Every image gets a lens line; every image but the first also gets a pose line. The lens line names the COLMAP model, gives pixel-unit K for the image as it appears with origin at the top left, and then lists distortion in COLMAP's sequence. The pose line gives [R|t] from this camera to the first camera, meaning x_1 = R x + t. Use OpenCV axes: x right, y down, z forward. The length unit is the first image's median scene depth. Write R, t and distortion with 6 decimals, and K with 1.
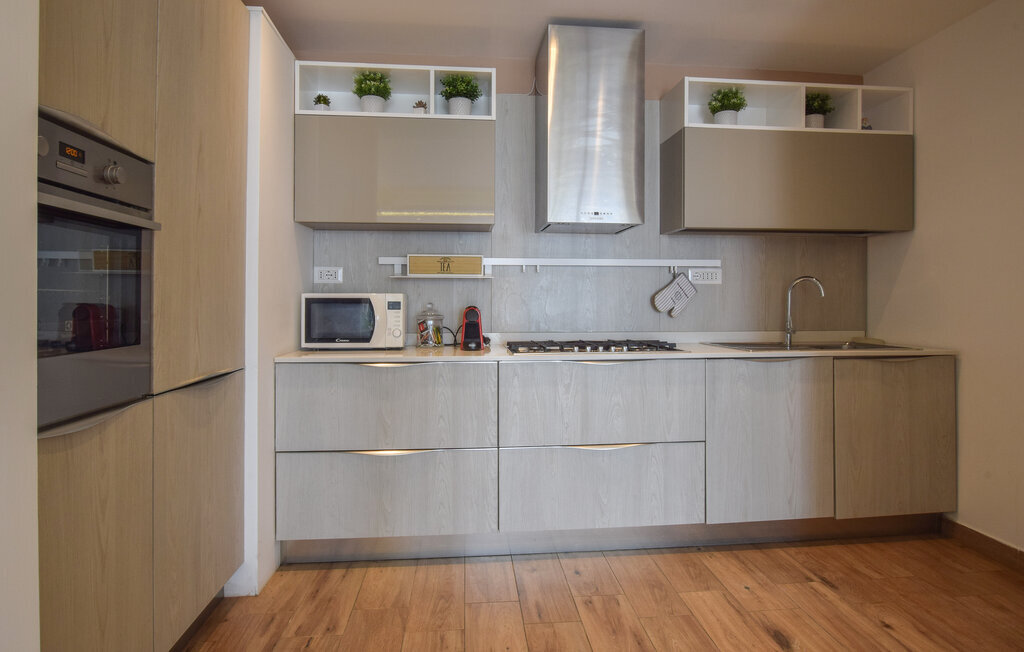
lens RADIAL K [[551.7, 0, 517.0], [0, 551.7, 301.6], [0, 0, 1]] dist [-0.015949, 0.000717]
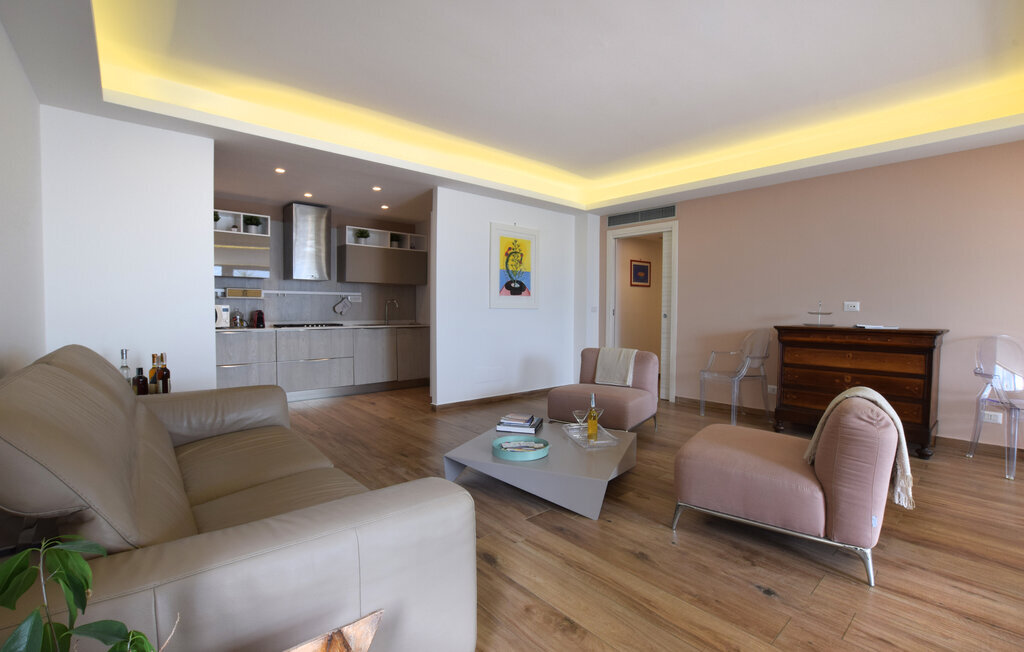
lens RADIAL K [[450.1, 0, 512.0], [0, 450.1, 326.0], [0, 0, 1]] dist [-0.024012, 0.000831]
pose [[0.811231, -0.016059, 0.584505, -0.338591], [-0.006886, 0.999291, 0.037013, -0.003642], [-0.584685, -0.034051, 0.810545, -1.314026]]
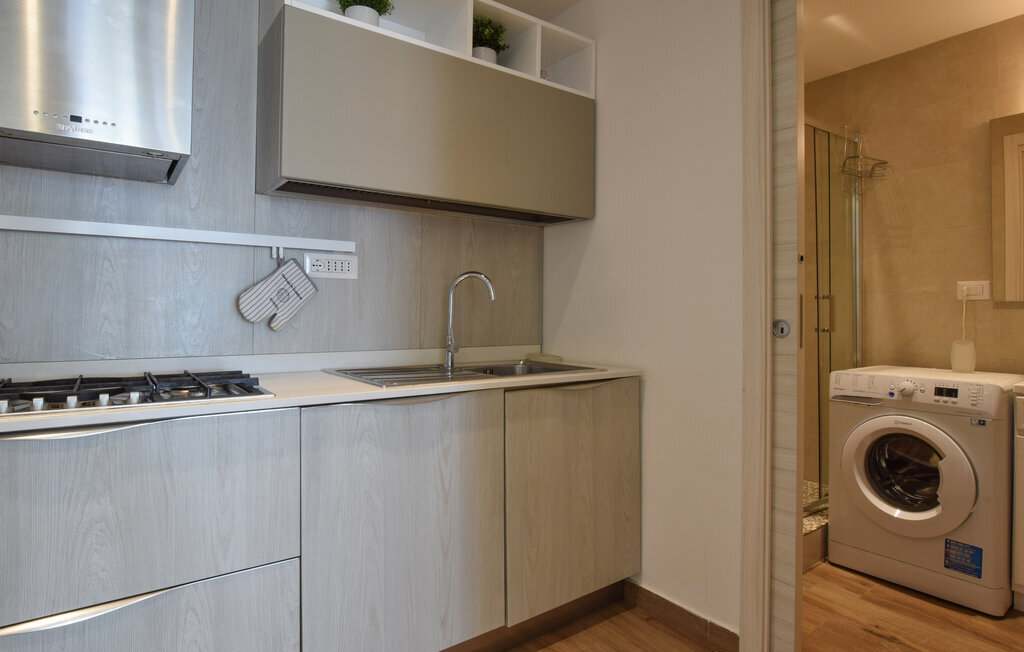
lens RADIAL K [[559.1, 0, 499.9], [0, 559.1, 306.9], [0, 0, 1]] dist [-0.016042, 0.000619]
pose [[0.872645, 0.009290, 0.488266, 0.224758], [-0.007014, 0.999954, -0.006490, 0.005073], [-0.488304, 0.002239, 0.872671, 0.385309]]
